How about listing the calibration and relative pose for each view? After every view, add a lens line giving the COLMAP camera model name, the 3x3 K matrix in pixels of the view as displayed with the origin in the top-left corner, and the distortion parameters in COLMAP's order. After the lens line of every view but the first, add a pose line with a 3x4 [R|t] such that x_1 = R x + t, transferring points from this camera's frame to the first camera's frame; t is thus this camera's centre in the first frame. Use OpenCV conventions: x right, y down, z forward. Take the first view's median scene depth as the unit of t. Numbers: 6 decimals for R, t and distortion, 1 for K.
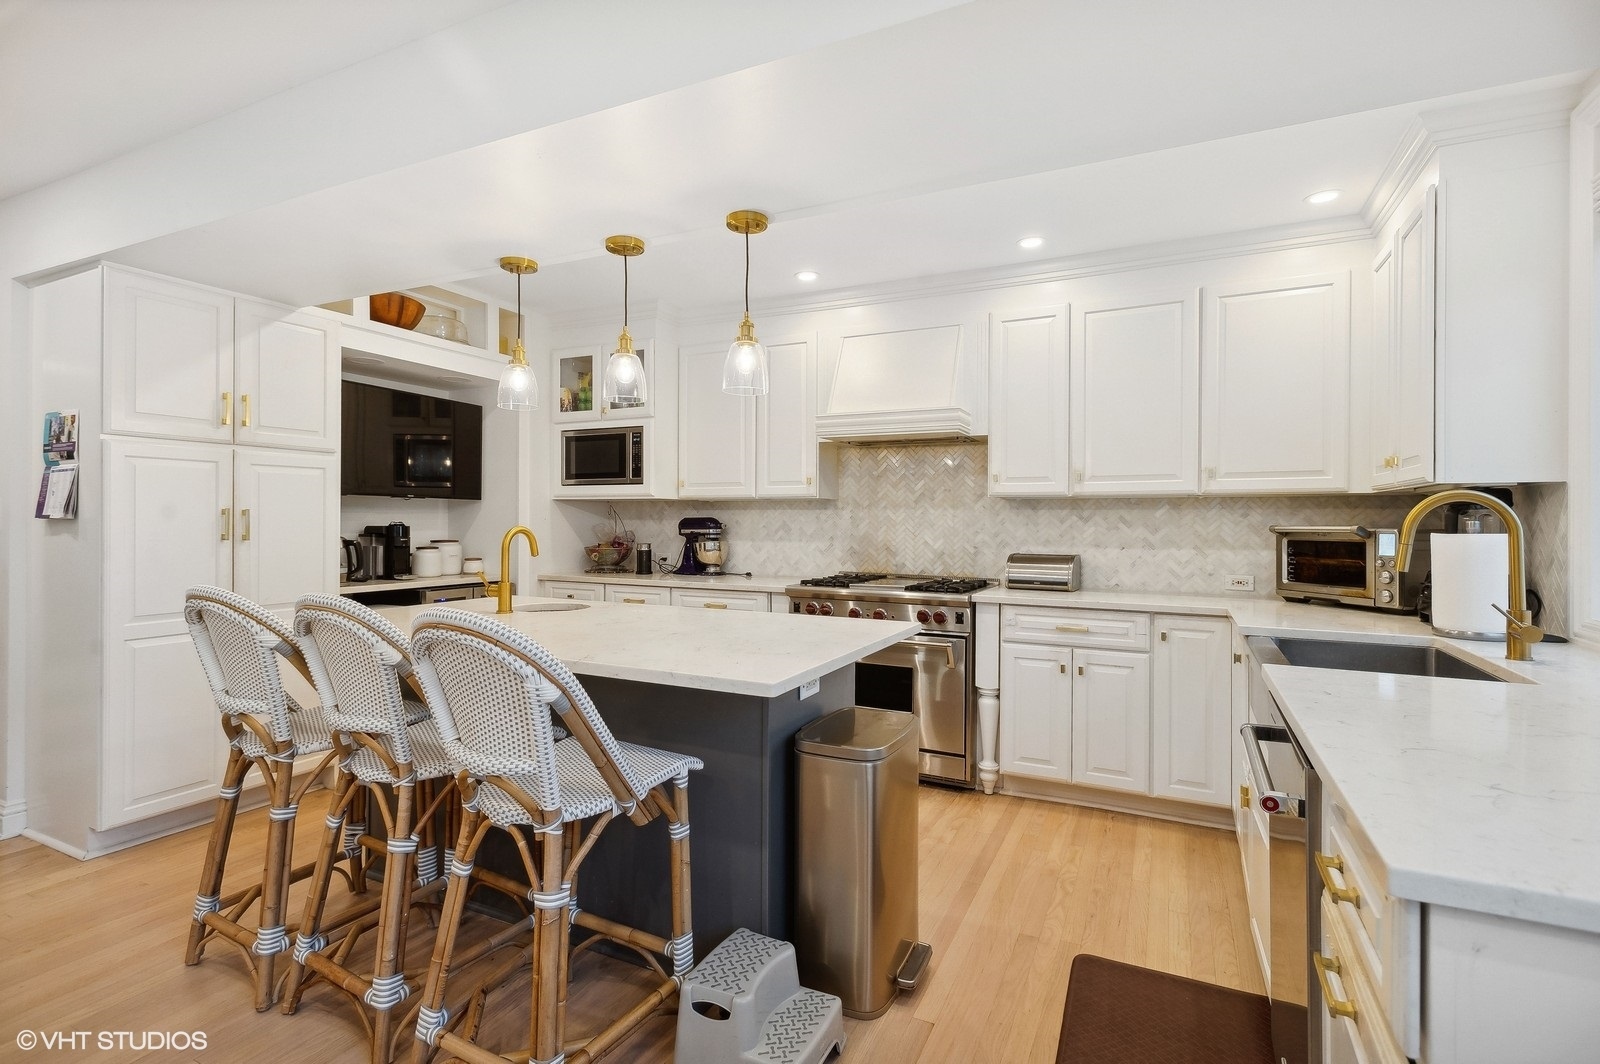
lens RADIAL K [[759.4, 0, 800.0], [0, 759.4, 532.0], [0, 0, 1]] dist [0.001314, 0.000191]
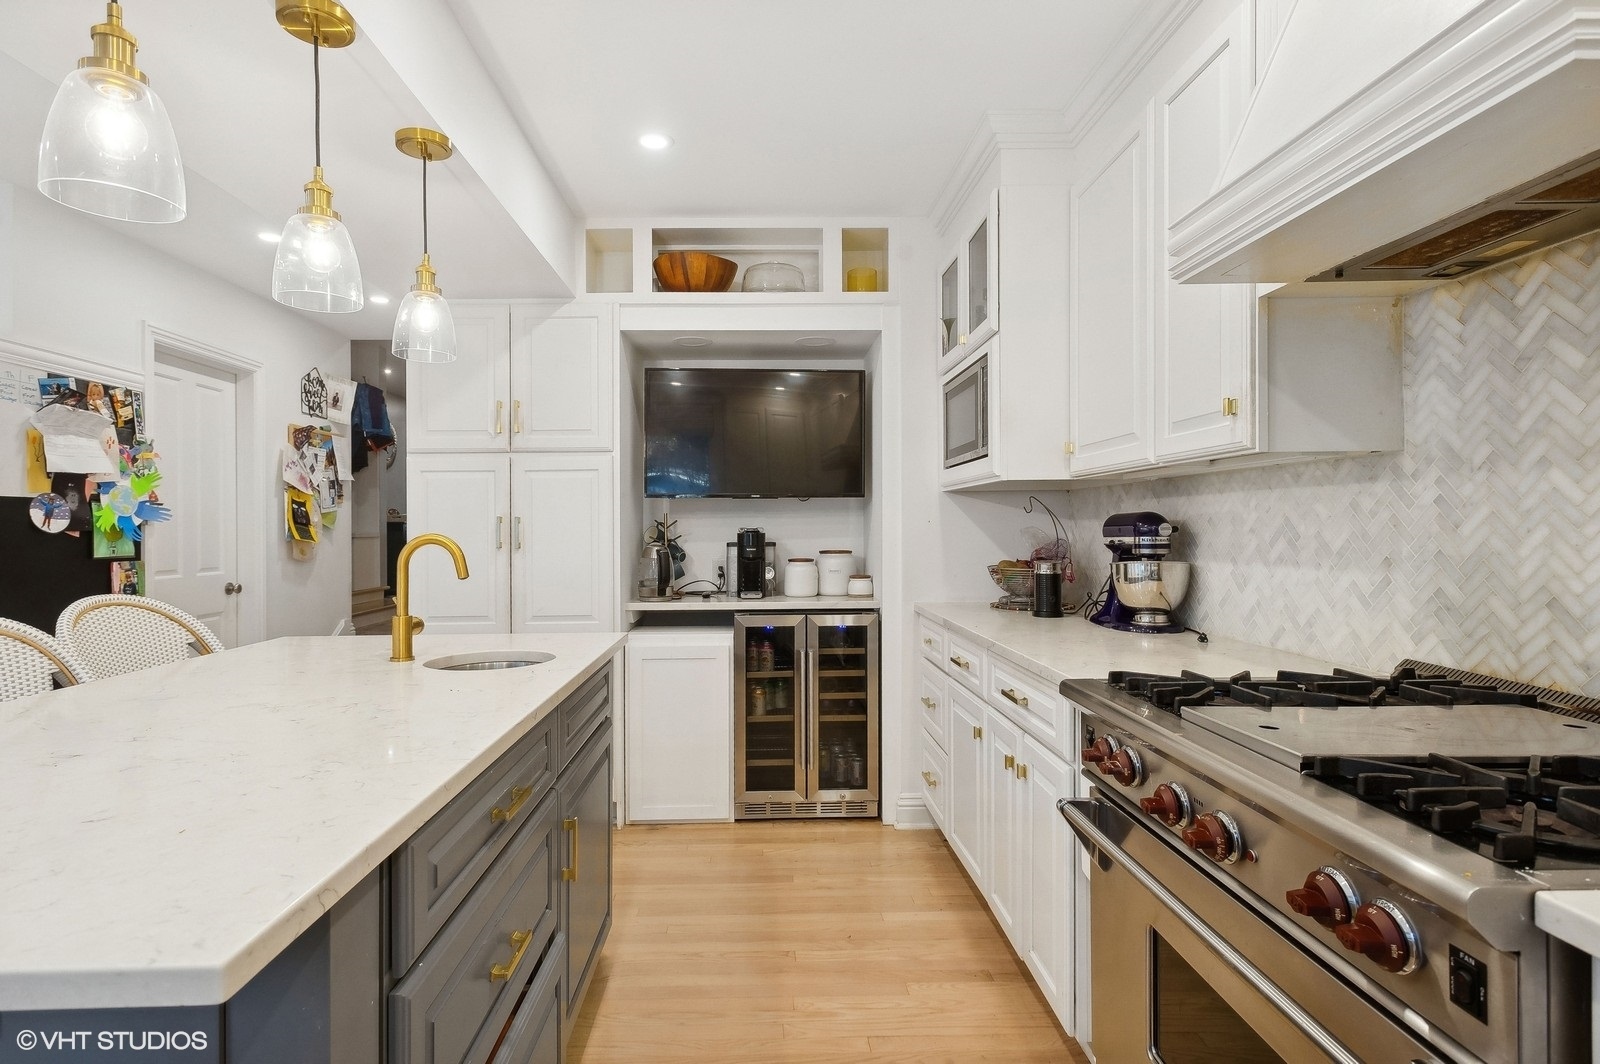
lens RADIAL K [[810.0, 0, 800.0], [0, 810.0, 532.0], [0, 0, 1]] dist [0.001389, 0.000060]
pose [[0.454895, -0.005668, -0.890527, 0.255561], [-0.000709, 0.999977, -0.006727, -0.002980], [0.890545, 0.003692, 0.454880, 0.594352]]
